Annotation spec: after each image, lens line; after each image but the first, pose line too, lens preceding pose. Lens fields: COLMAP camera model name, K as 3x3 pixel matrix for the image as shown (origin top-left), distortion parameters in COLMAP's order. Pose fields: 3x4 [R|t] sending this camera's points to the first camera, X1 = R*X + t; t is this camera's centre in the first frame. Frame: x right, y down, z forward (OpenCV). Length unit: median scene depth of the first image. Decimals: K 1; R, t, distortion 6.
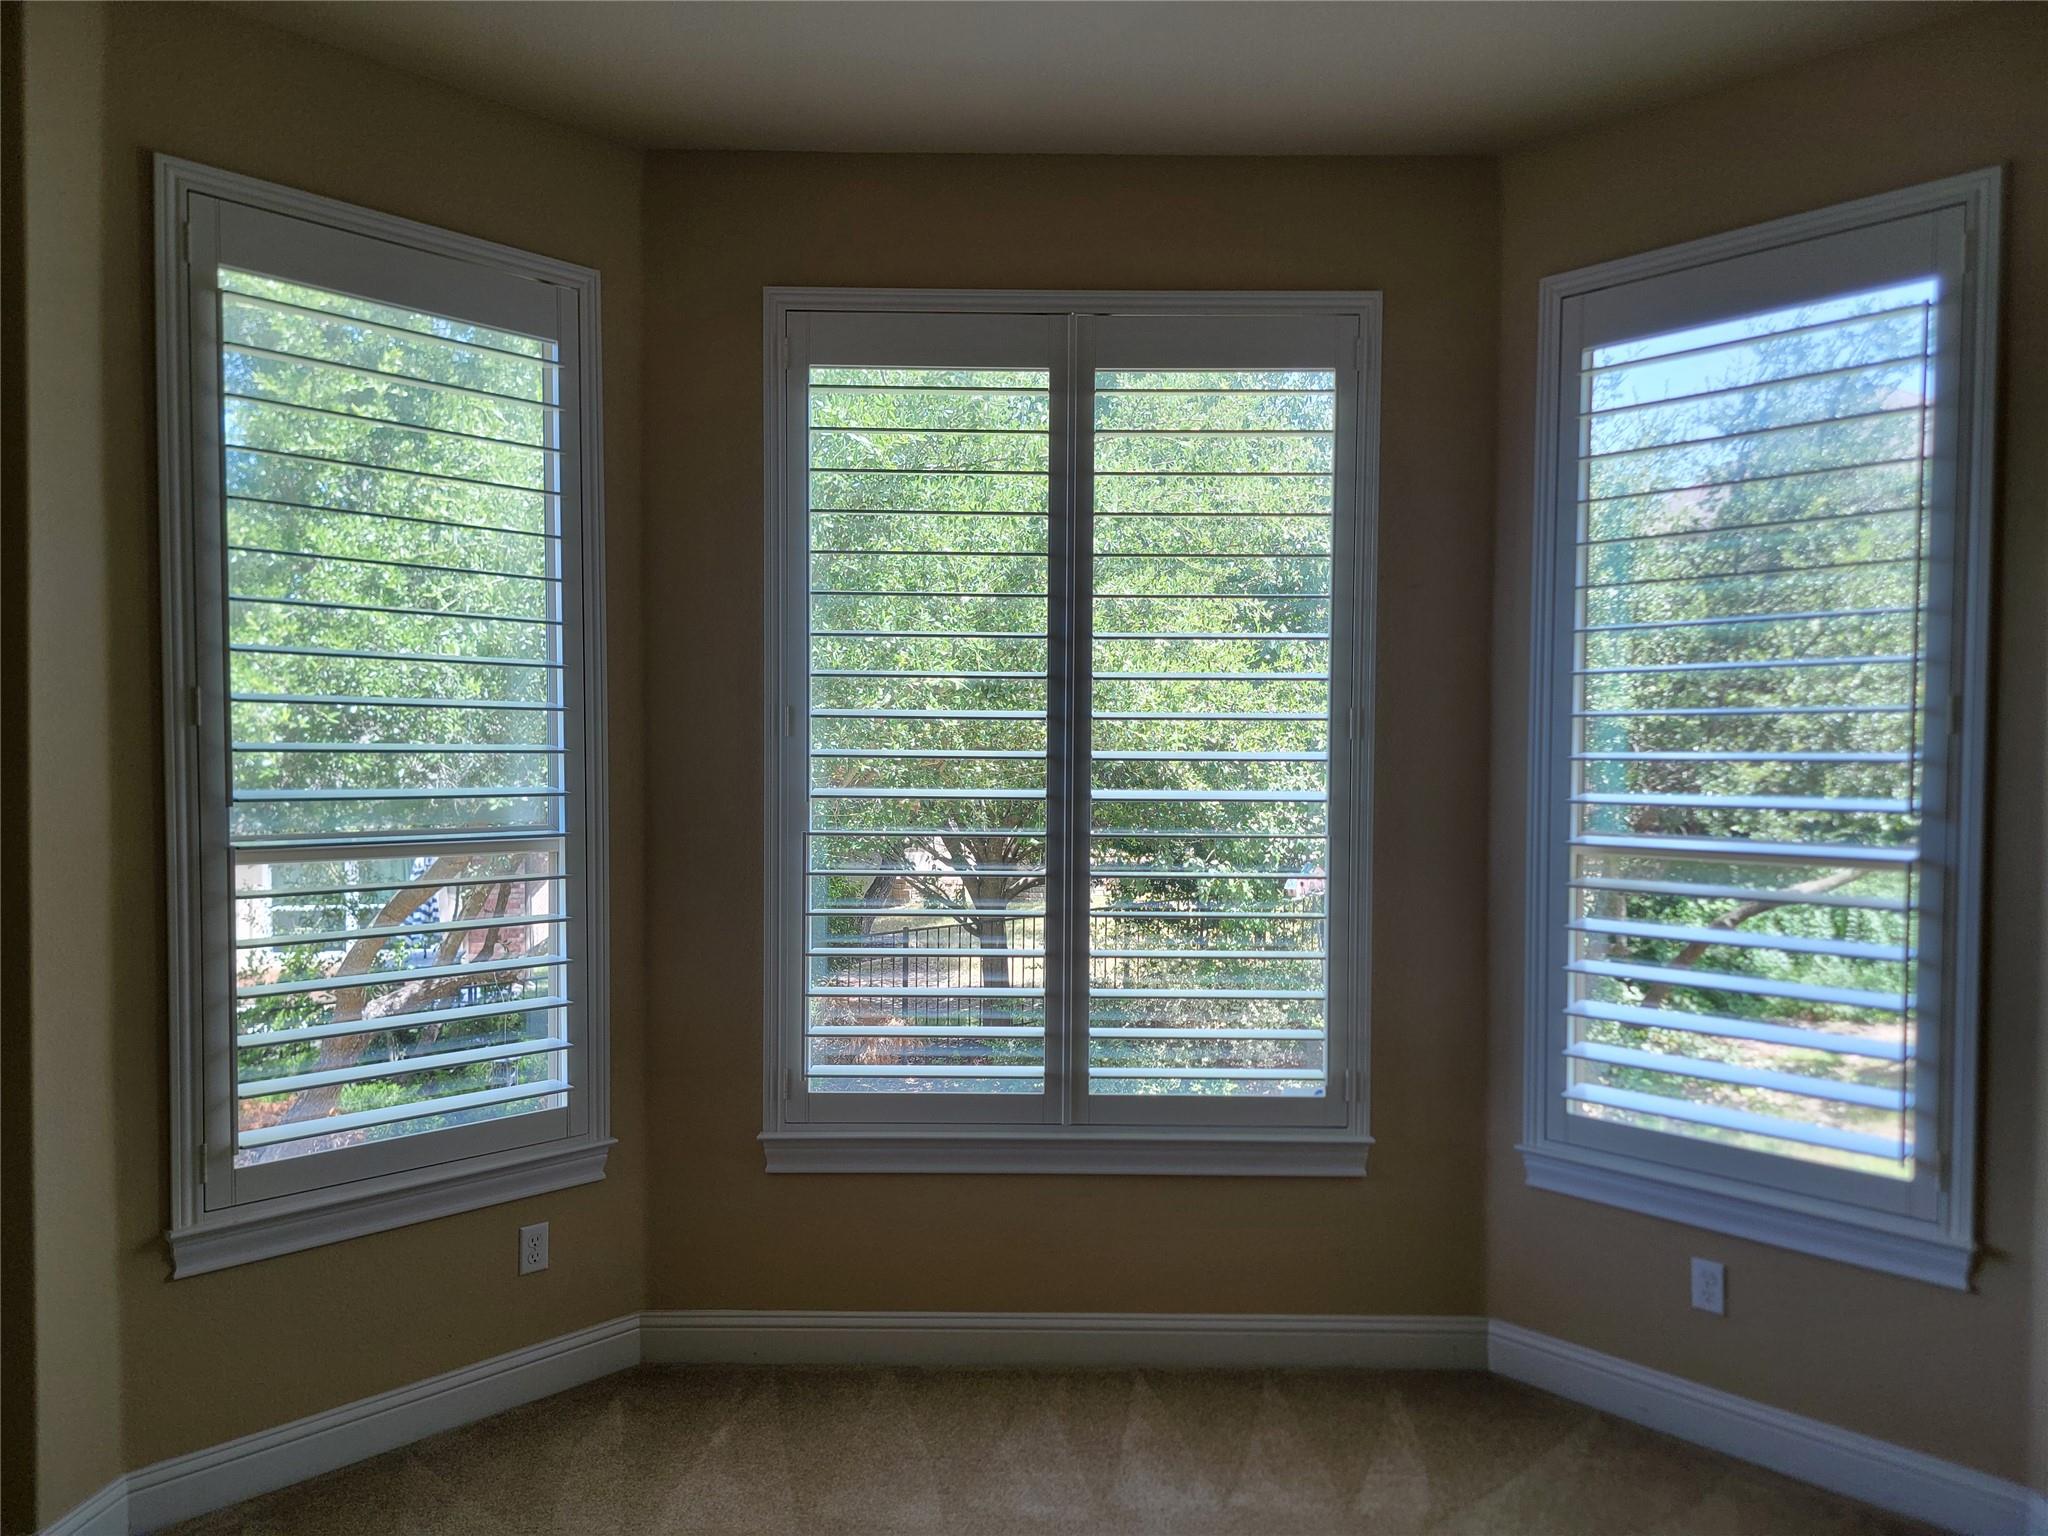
lens RADIAL K [[1378.9, 0, 1024.0], [0, 1378.9, 768.0], [0, 0, 1]] dist [-0.001894, -0.001164]
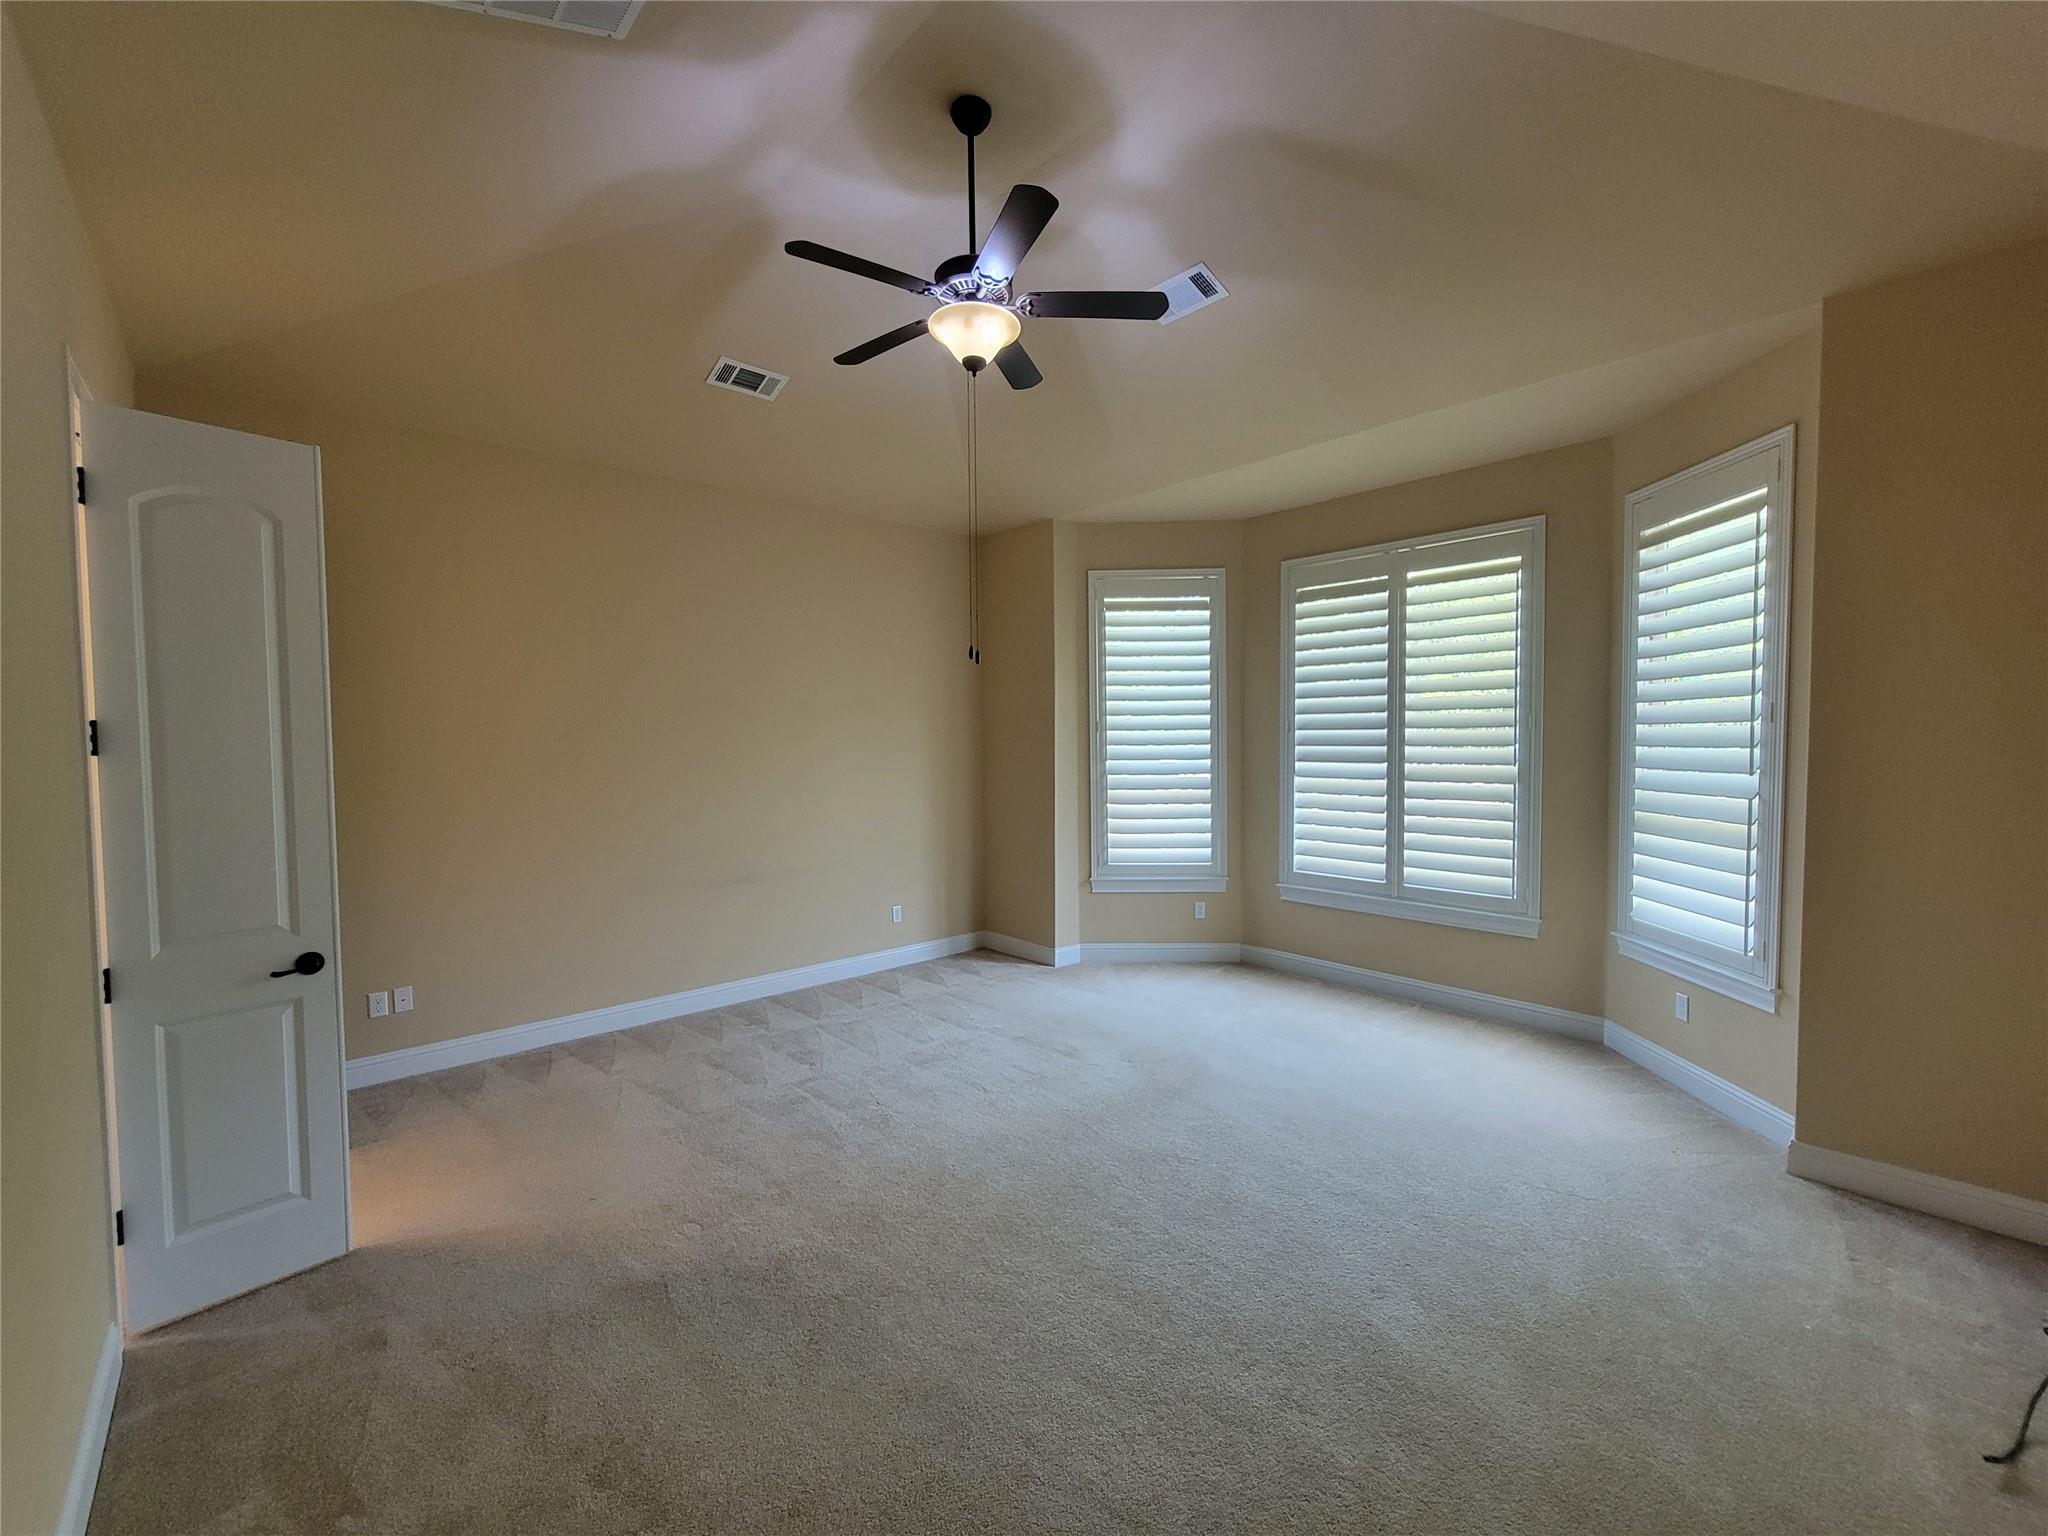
lens RADIAL K [[834.7, 0, 1024.9], [0, 834.7, 775.3], [0, 0, 1]] dist [-0.002174, 0.000098]
pose [[0.671989, 0.019578, -0.740302, 0.700101], [0.000451, 0.999639, 0.026846, 0.013229], [0.740561, -0.018375, 0.671738, -0.460339]]
